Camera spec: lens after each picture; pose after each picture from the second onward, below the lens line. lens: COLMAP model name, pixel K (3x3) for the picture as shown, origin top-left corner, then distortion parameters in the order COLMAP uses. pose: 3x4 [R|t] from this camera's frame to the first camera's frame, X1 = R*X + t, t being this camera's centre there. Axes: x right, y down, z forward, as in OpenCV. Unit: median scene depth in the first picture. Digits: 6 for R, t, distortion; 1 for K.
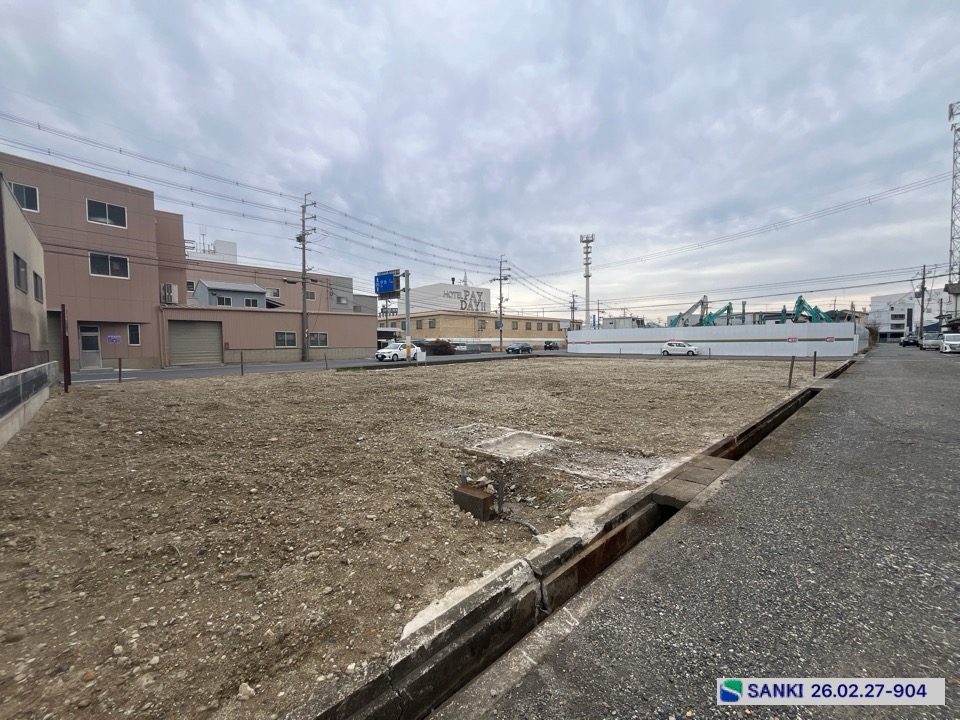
lens RADIAL K [[390.2, 0, 482.3], [0, 390.2, 368.1], [0, 0, 1]] dist [-0.002685, 0.000125]
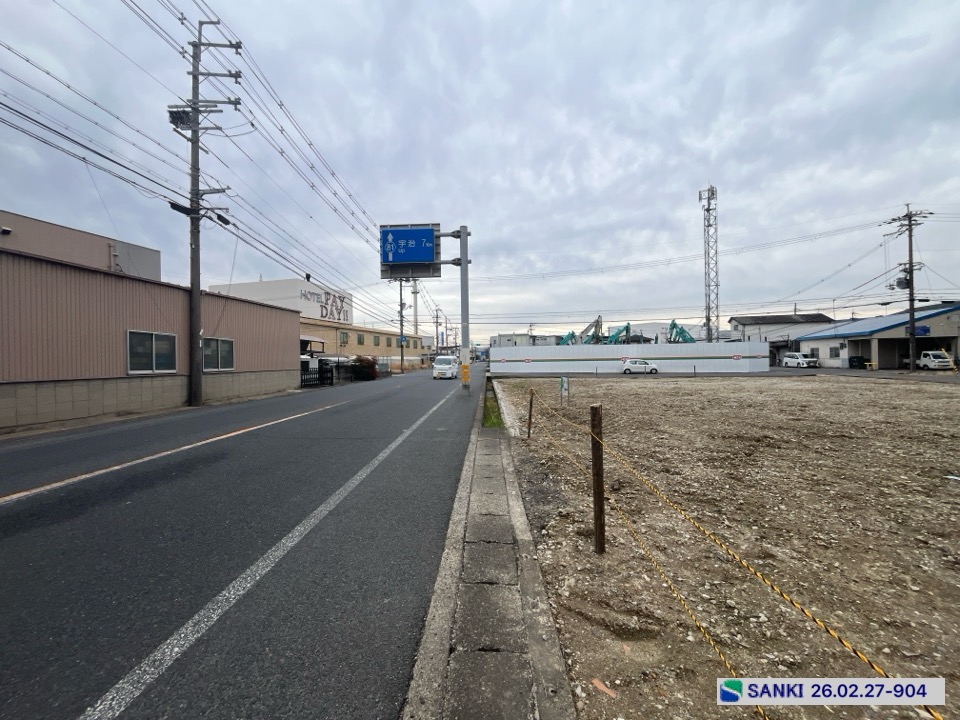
lens RADIAL K [[390.2, 0, 476.4], [0, 390.2, 359.4], [0, 0, 1]] dist [-0.002685, 0.000125]
pose [[0.855515, -0.000564, 0.517778, -0.208242], [0.037677, 0.997416, -0.061168, -0.015162], [-0.516406, 0.071839, 0.853326, 0.246096]]
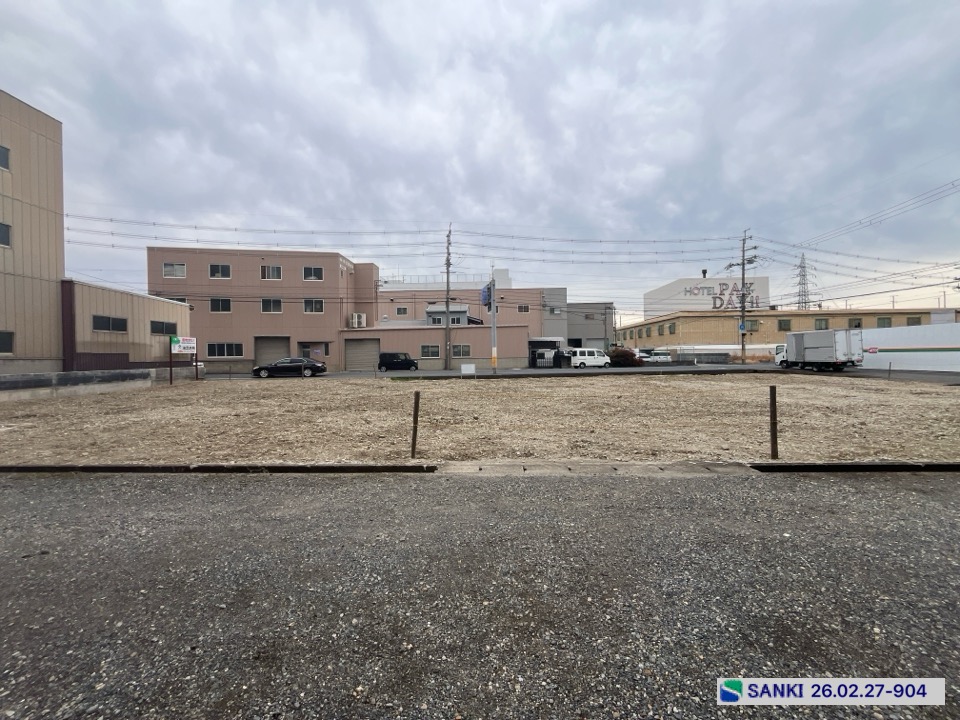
lens RADIAL K [[390.2, 0, 496.9], [0, 390.2, 369.3], [0, 0, 1]] dist [-0.002685, 0.000125]
pose [[0.721664, 0.026050, -0.691754, 0.234032], [-0.036702, 0.999326, -0.000656, -0.011756], [0.691270, 0.025862, 0.722133, 0.130495]]
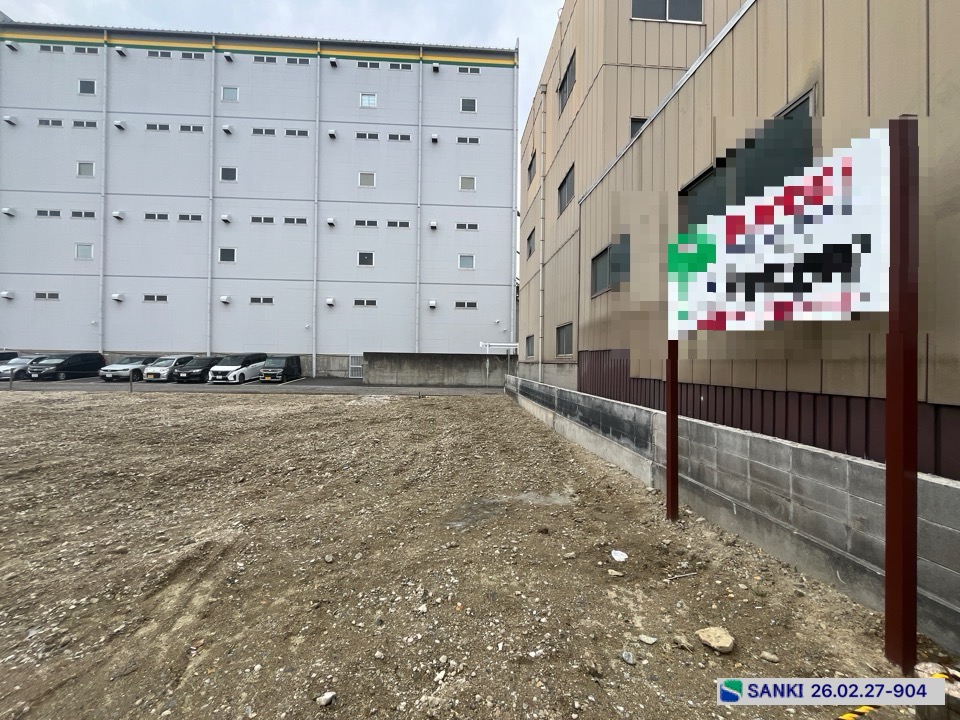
lens RADIAL K [[390.2, 0, 477.1], [0, 390.2, 360.9], [0, 0, 1]] dist [-0.002685, 0.000125]
pose [[-0.755776, 0.001952, 0.654827, -0.206628], [0.034345, 0.998737, 0.036663, -0.014811], [-0.653929, 0.050199, -0.754889, 0.239549]]
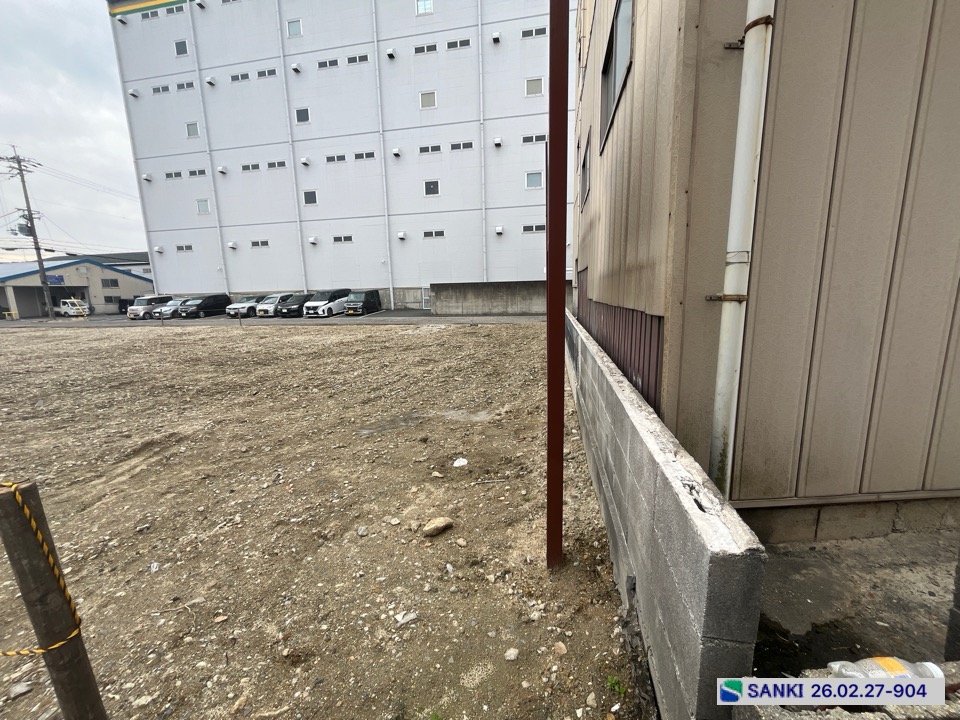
lens RADIAL K [[390.2, 0, 476.9], [0, 390.2, 361.0], [0, 0, 1]] dist [-0.002685, 0.000125]
pose [[-0.574417, -0.118272, 0.809973, -0.229988], [0.081731, 0.976275, 0.200517, -0.012292], [-0.814472, 0.181380, -0.551123, 0.218386]]
